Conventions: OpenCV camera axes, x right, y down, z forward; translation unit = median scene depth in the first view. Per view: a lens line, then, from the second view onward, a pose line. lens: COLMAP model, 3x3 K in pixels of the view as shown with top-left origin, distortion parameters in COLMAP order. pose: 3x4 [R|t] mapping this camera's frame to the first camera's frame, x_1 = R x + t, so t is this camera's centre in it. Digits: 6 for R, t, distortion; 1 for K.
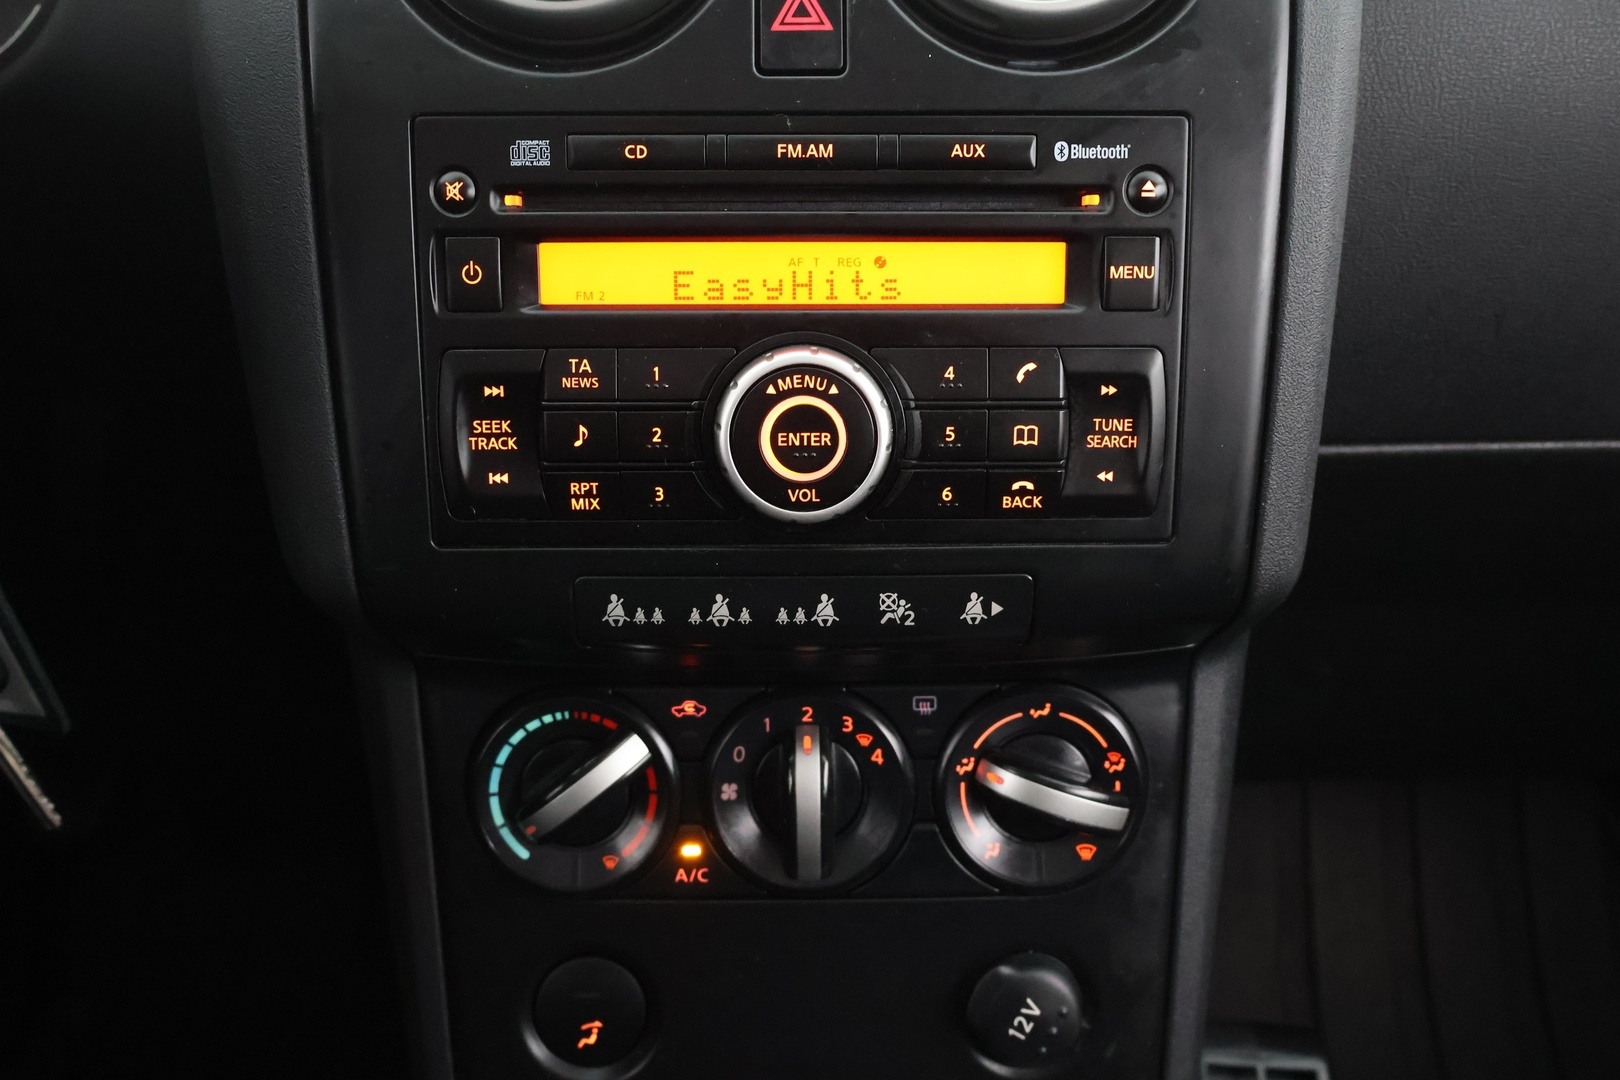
lens RADIAL K [[1474.6, 0, 810.0], [0, 1474.6, 540.0], [0, 0, 1]] dist [0.007392, 0.000808]
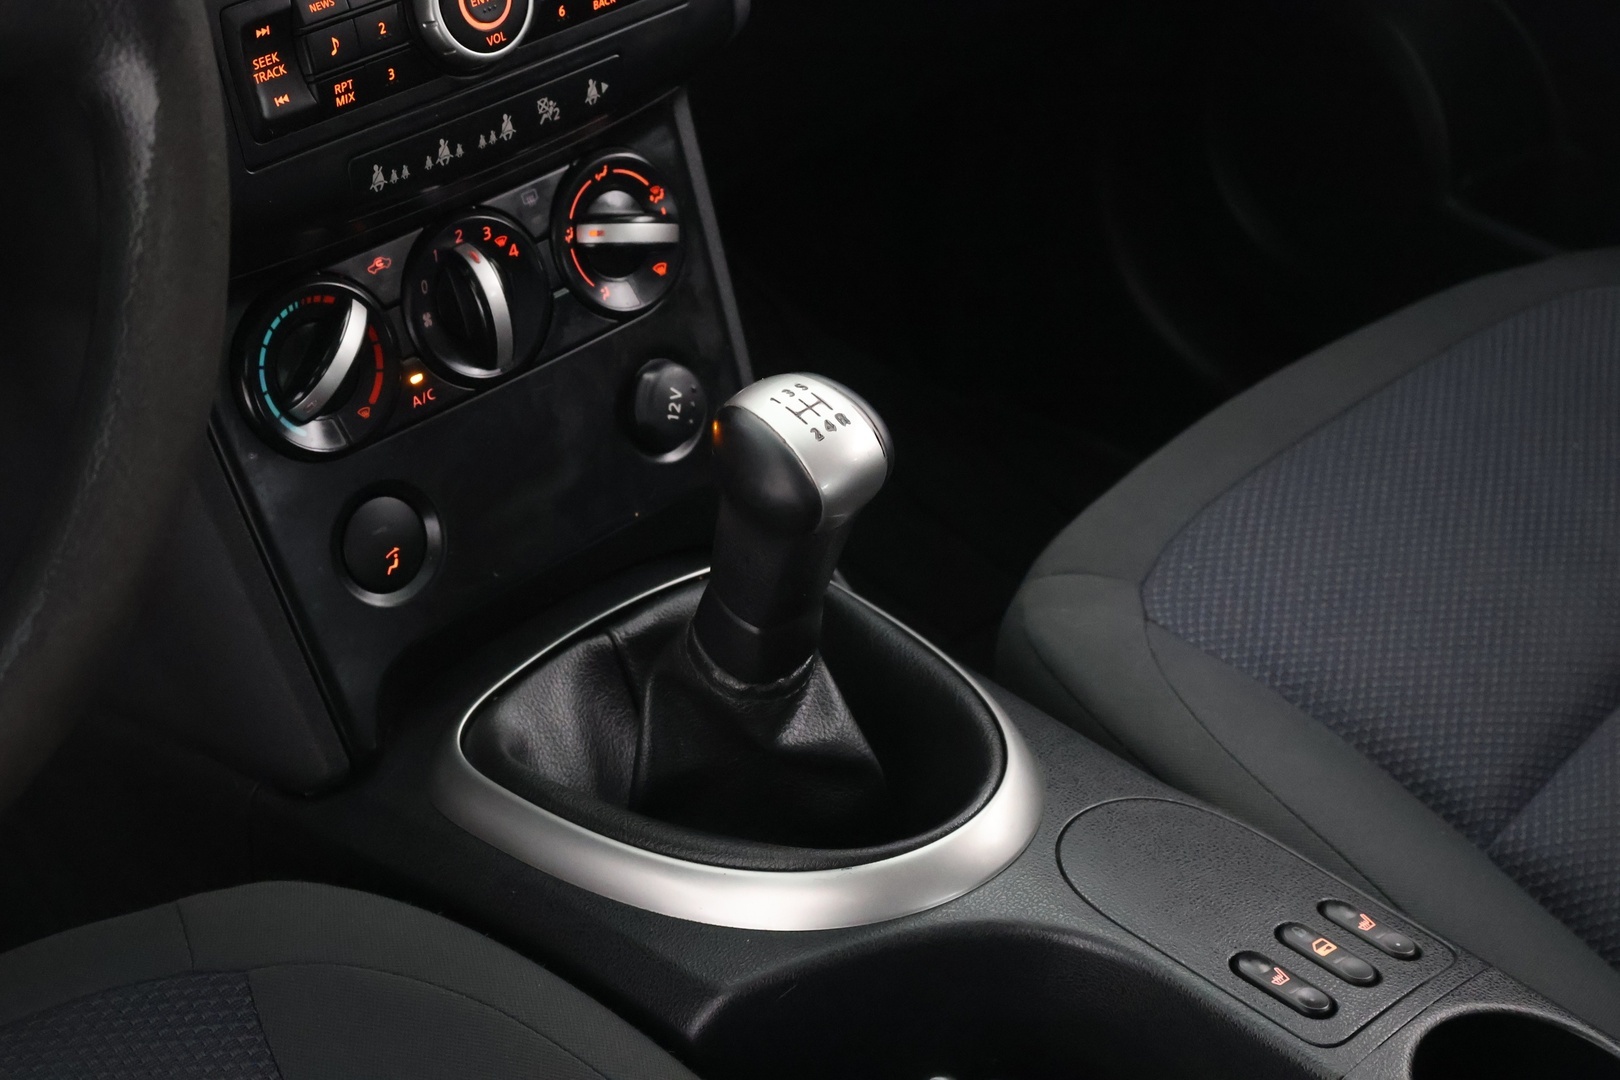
lens RADIAL K [[2725.9, 0, 810.0], [0, 2725.9, 540.0], [0, 0, 1]] dist [0.023815, 0.023445]
pose [[0.709565, -0.394336, 0.583966, -1.348381], [0.318105, 0.918753, 0.233886, -0.095359], [-0.628750, 0.019805, 0.777355, -1.031617]]
